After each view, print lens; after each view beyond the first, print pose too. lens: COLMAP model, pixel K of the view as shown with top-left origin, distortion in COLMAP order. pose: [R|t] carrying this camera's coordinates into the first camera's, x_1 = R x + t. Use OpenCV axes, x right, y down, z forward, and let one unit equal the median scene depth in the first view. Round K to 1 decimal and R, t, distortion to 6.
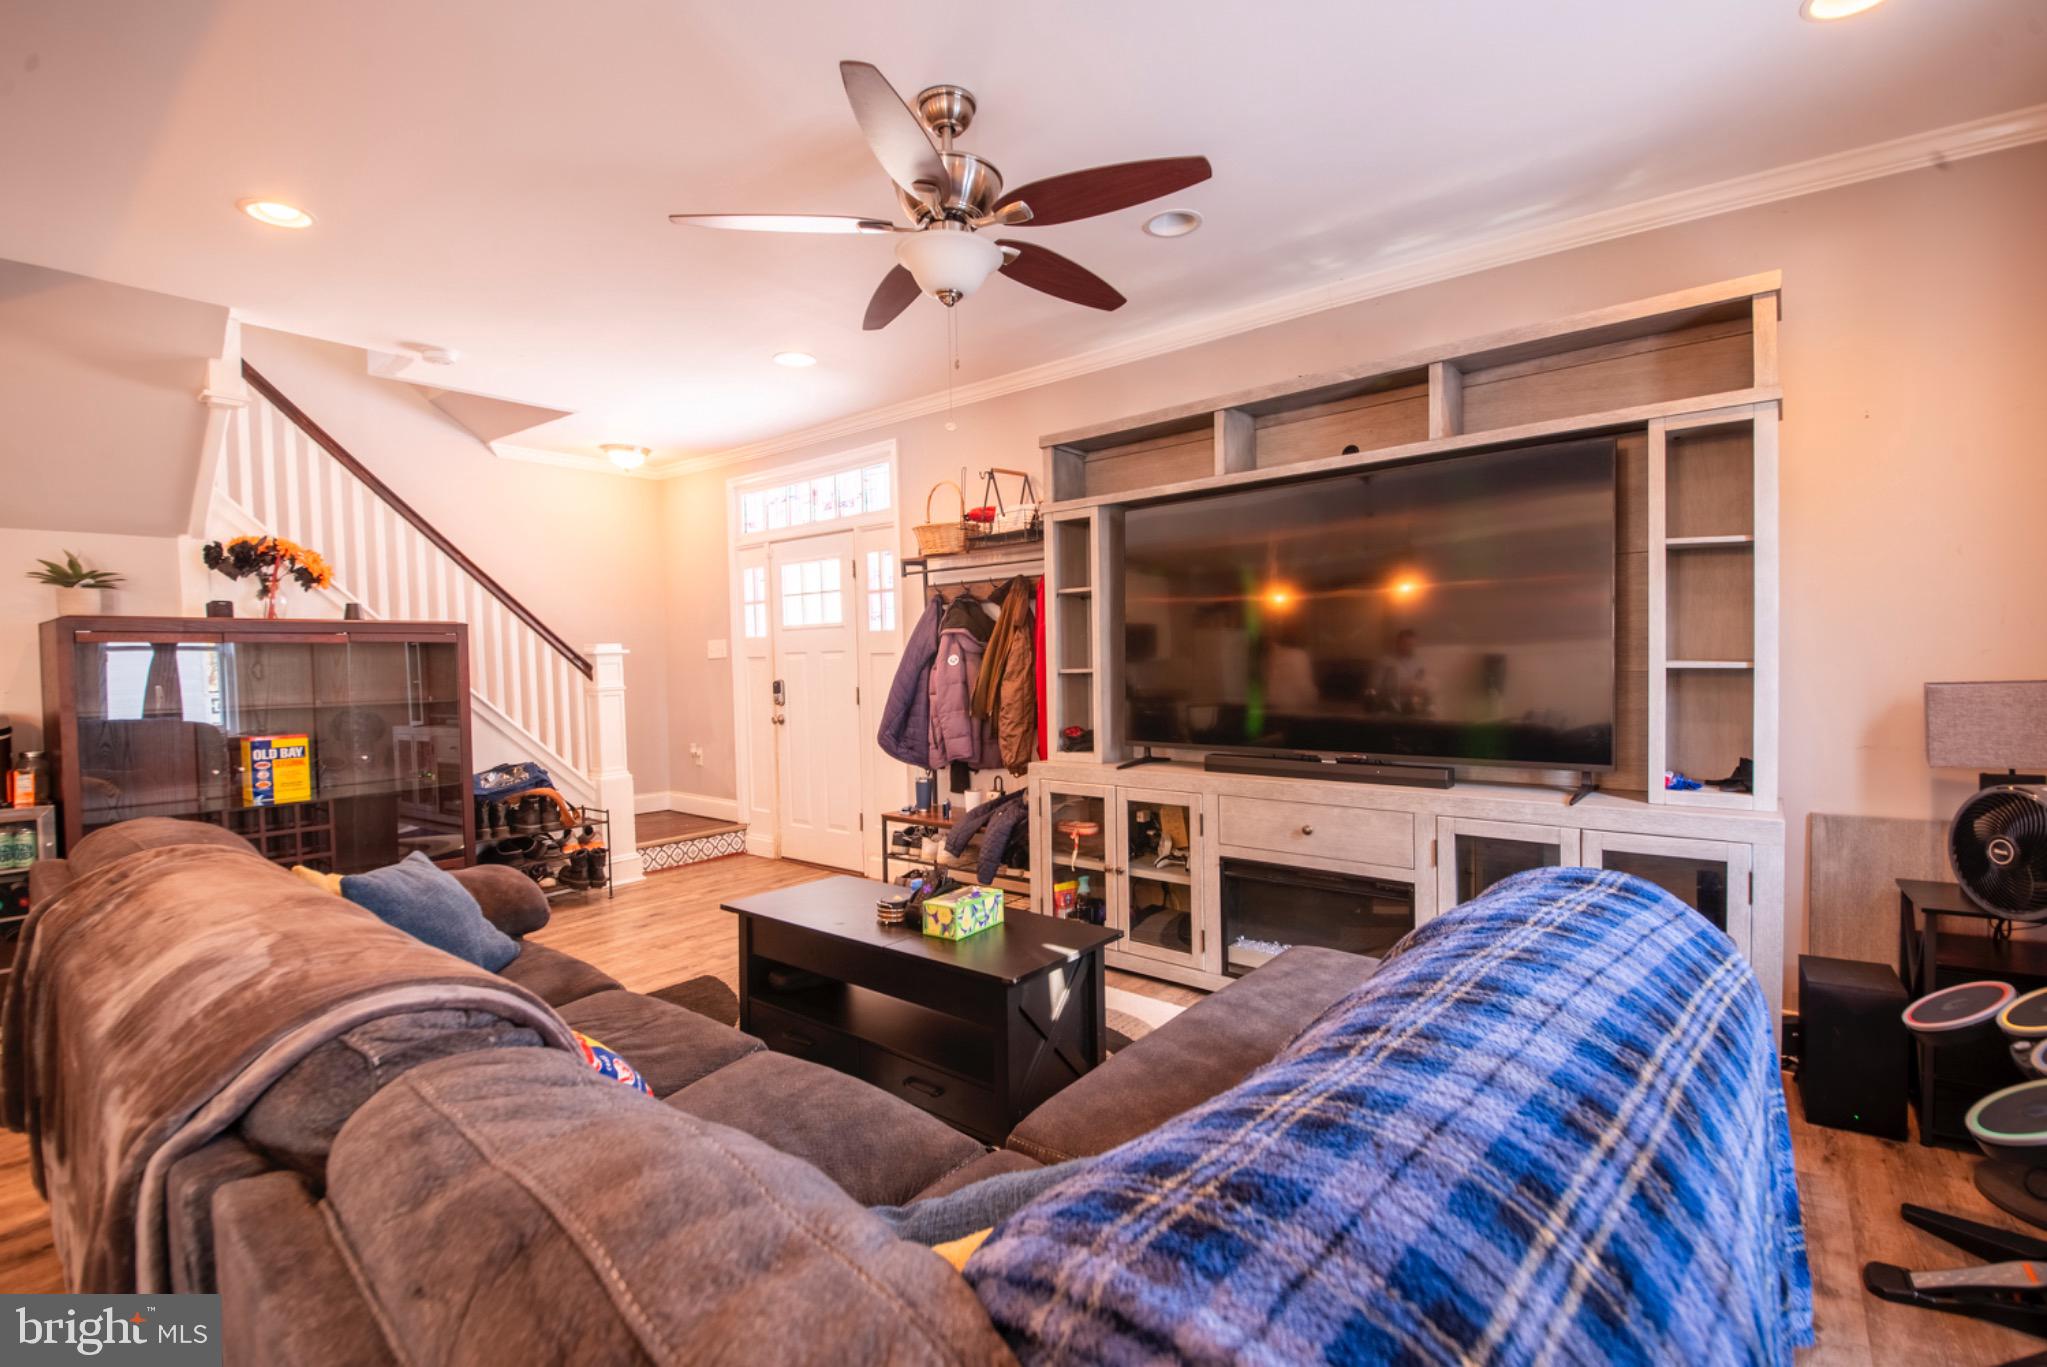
lens RADIAL K [[864.5, 0, 1023.5], [0, 864.5, 683.5], [0, 0, 1]] dist [0.009936, -0.000121]
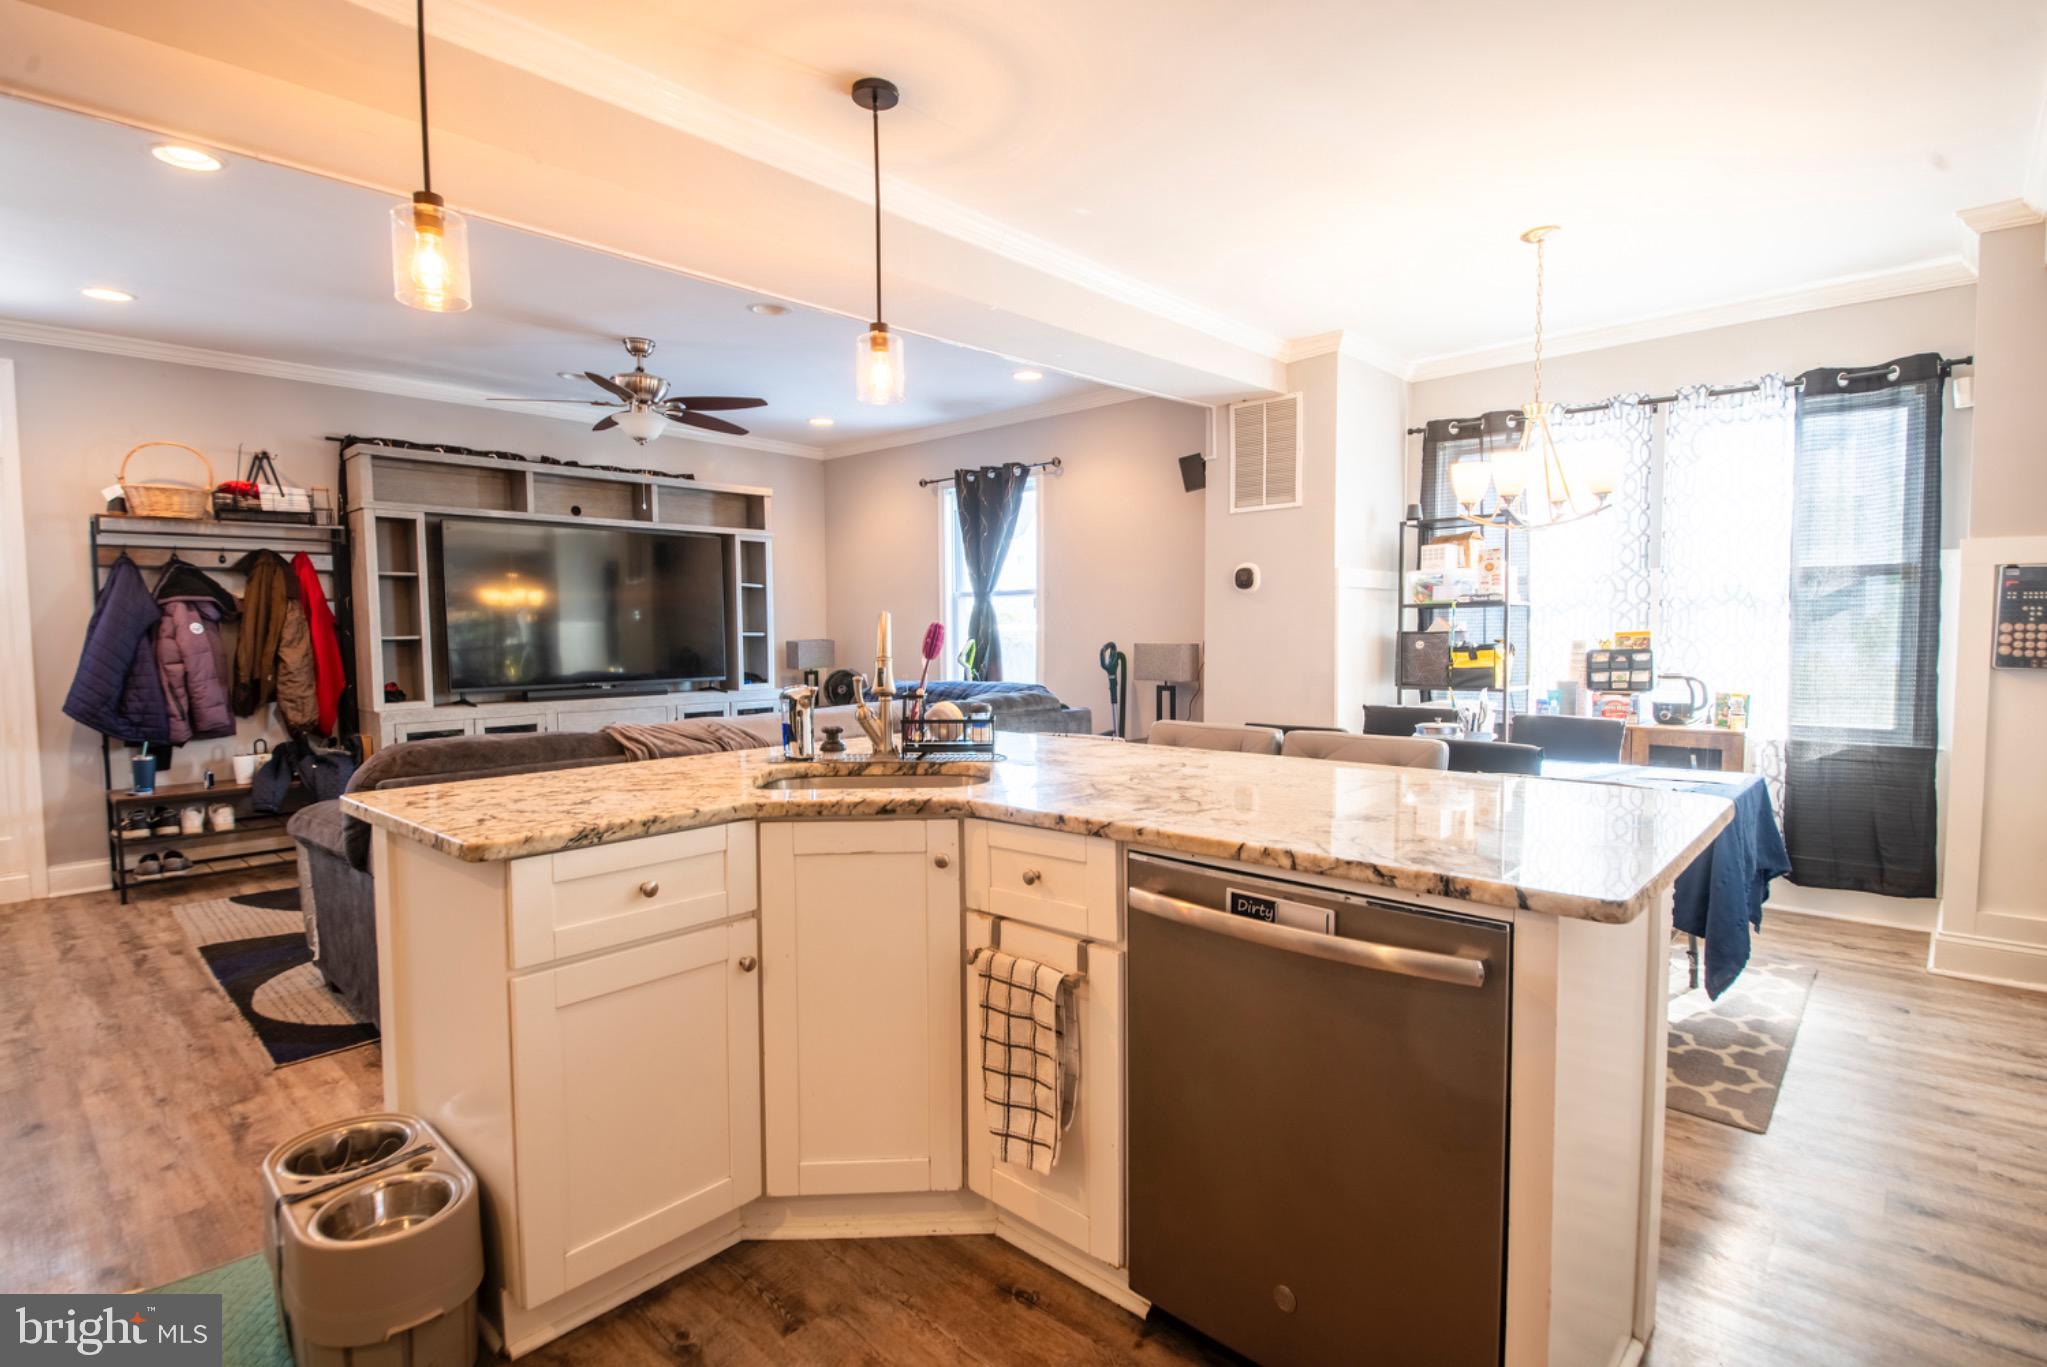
lens RADIAL K [[975.4, 0, 1020.4], [0, 975.4, 694.2], [0, 0, 1]] dist [0.047168, -0.044867]
pose [[0.071632, -0.047806, 0.996285, -1.237629], [0.036476, 0.998308, 0.045281, 0.034072], [-0.996764, 0.033097, 0.073255, -0.004472]]
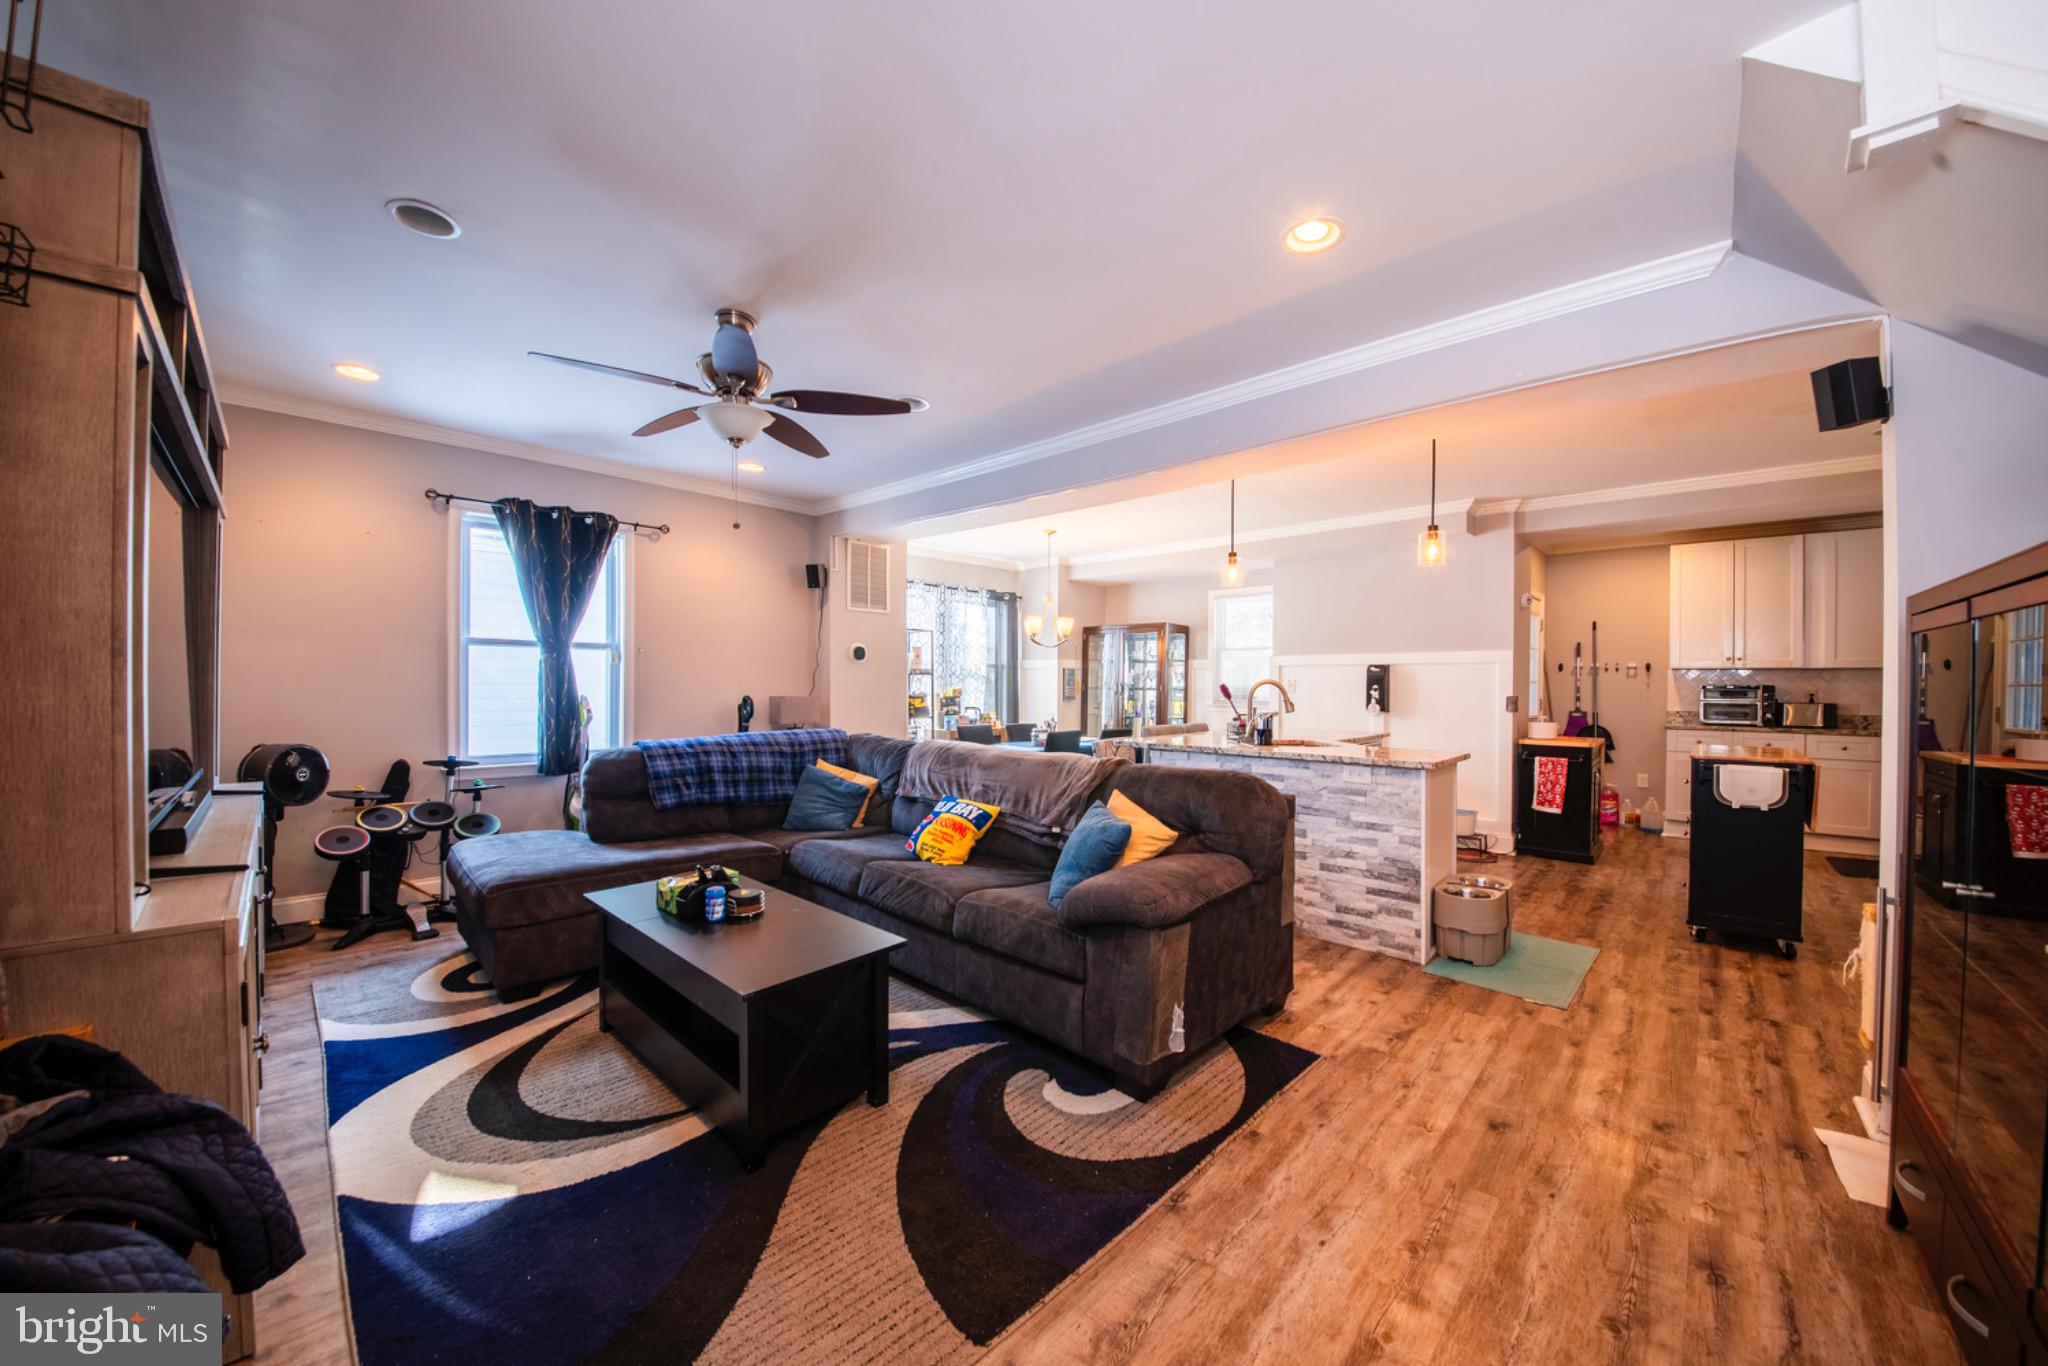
lens RADIAL K [[725.6, 0, 1014.7], [0, 725.6, 689.7], [0, 0, 1]] dist [-0.001259, -0.011514]
pose [[-0.995390, 0.013911, 0.094897, -0.394893], [0.017606, 0.999115, 0.038204, -0.024924], [-0.094281, 0.039699, -0.994754, 1.202788]]
